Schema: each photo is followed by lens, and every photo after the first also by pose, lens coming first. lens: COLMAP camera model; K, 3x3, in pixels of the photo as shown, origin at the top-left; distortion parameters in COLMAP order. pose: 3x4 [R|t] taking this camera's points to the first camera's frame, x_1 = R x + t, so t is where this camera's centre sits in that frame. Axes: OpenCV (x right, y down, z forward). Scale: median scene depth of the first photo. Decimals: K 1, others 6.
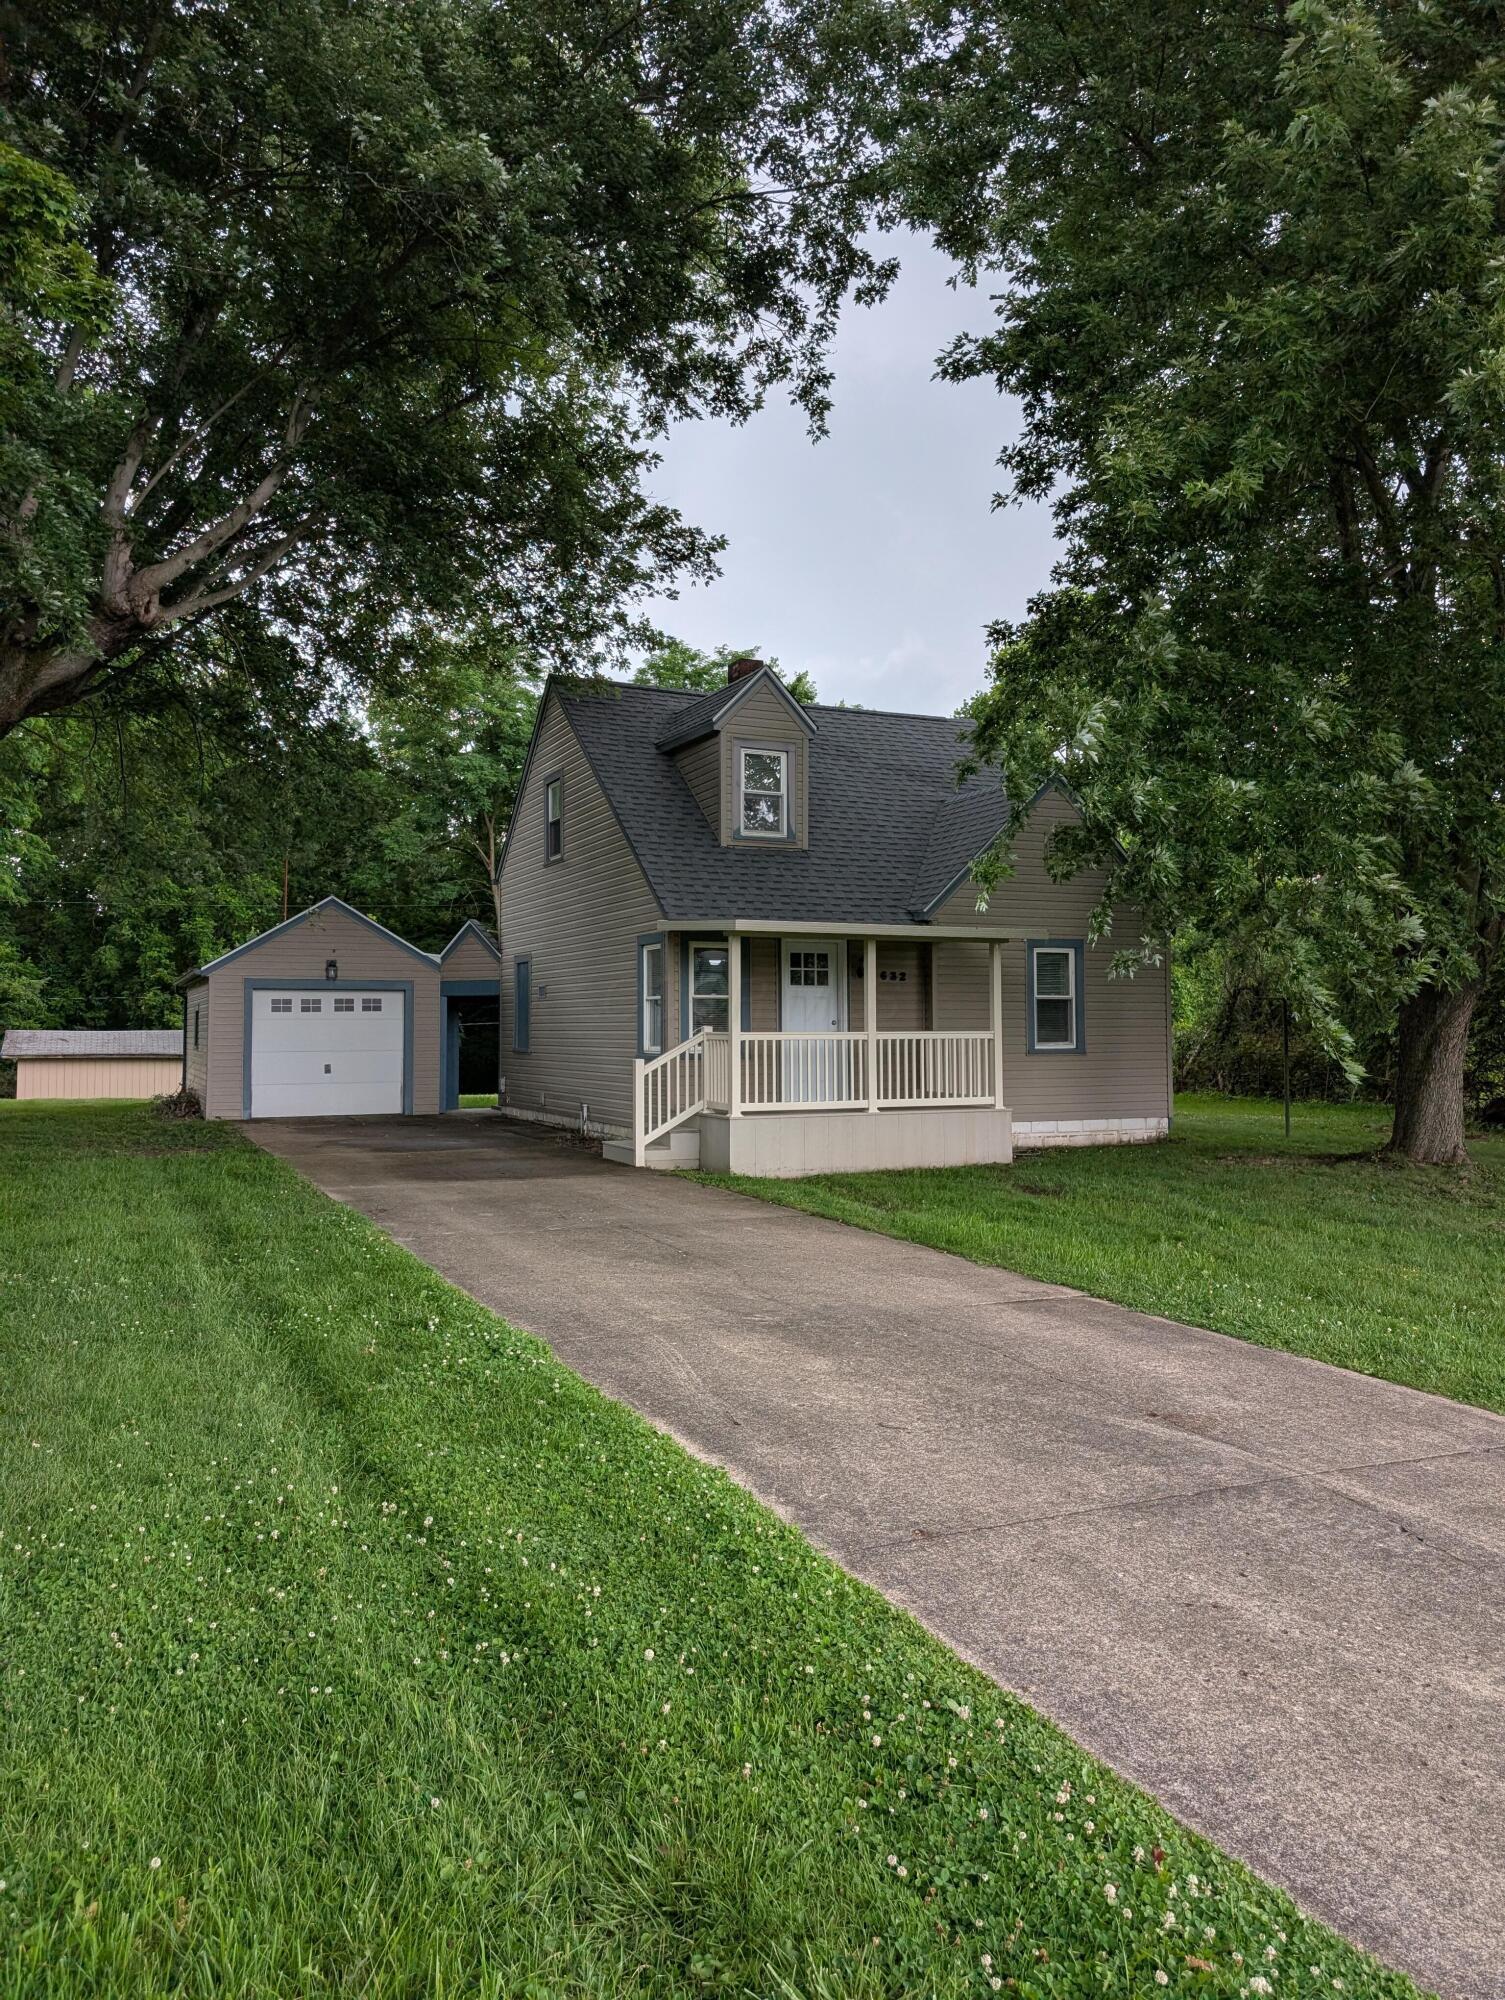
lens RADIAL K [[1391.2, 0, 752.1], [0, 1391.2, 998.5], [0, 0, 1]] dist [0.056574, -0.010048]
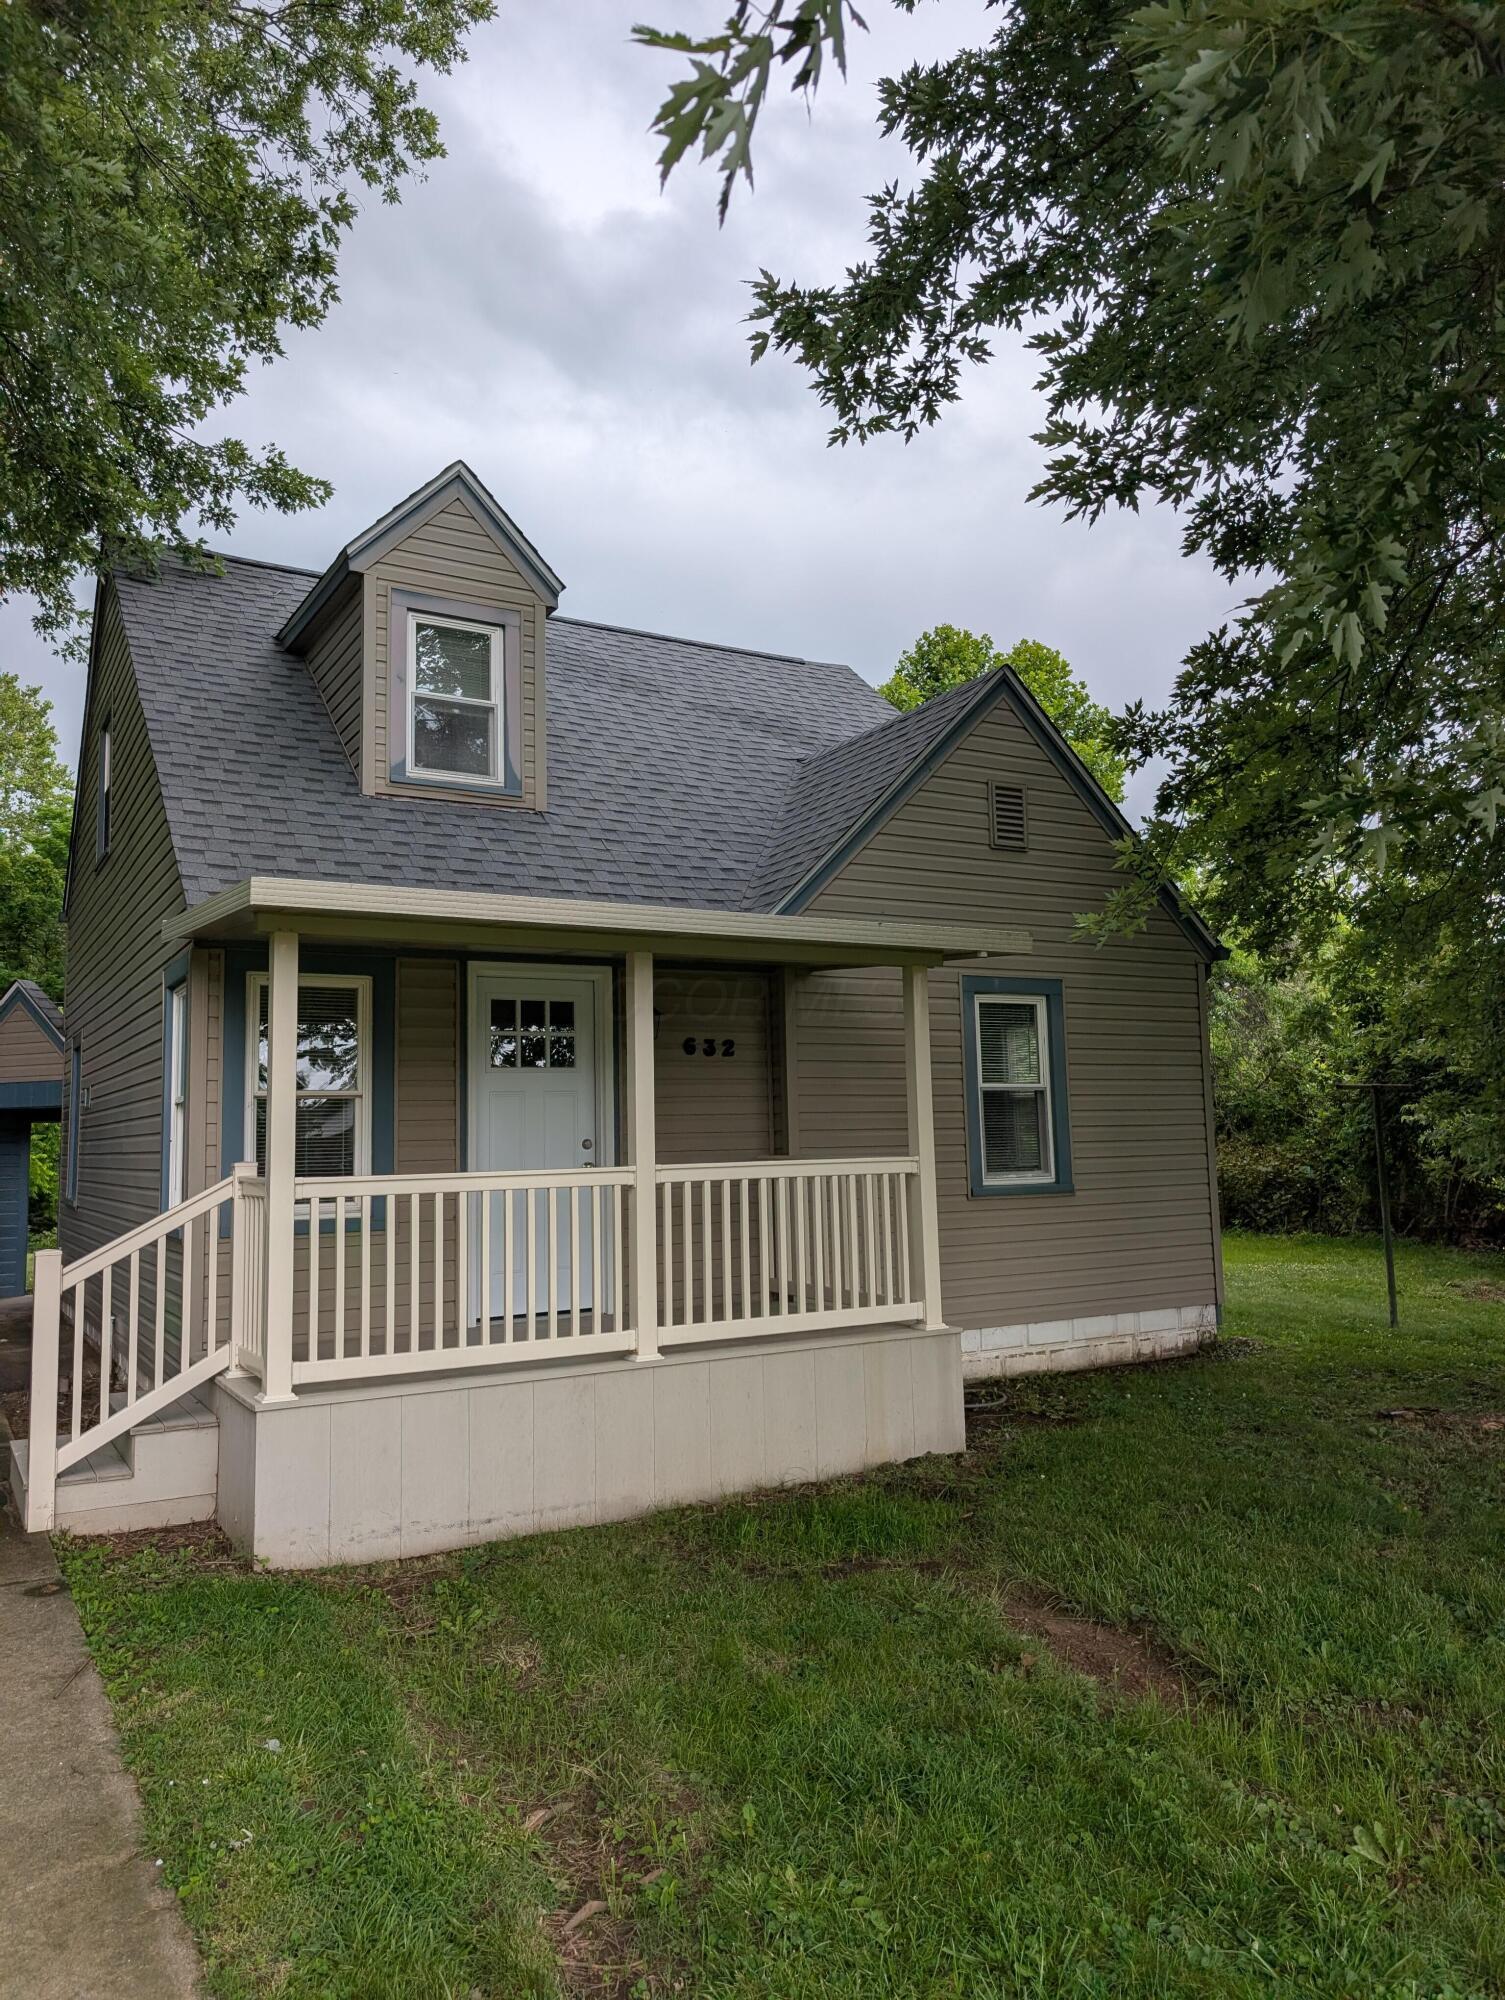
lens RADIAL K [[1391.2, 0, 757.2], [0, 1391.2, 1000.2], [0, 0, 1]] dist [0.056574, -0.010048]
pose [[0.994764, -0.008545, 0.101845, 0.074061], [0.016630, 0.996751, -0.078812, 0.007229], [-0.100840, 0.080093, 0.991673, 0.544765]]
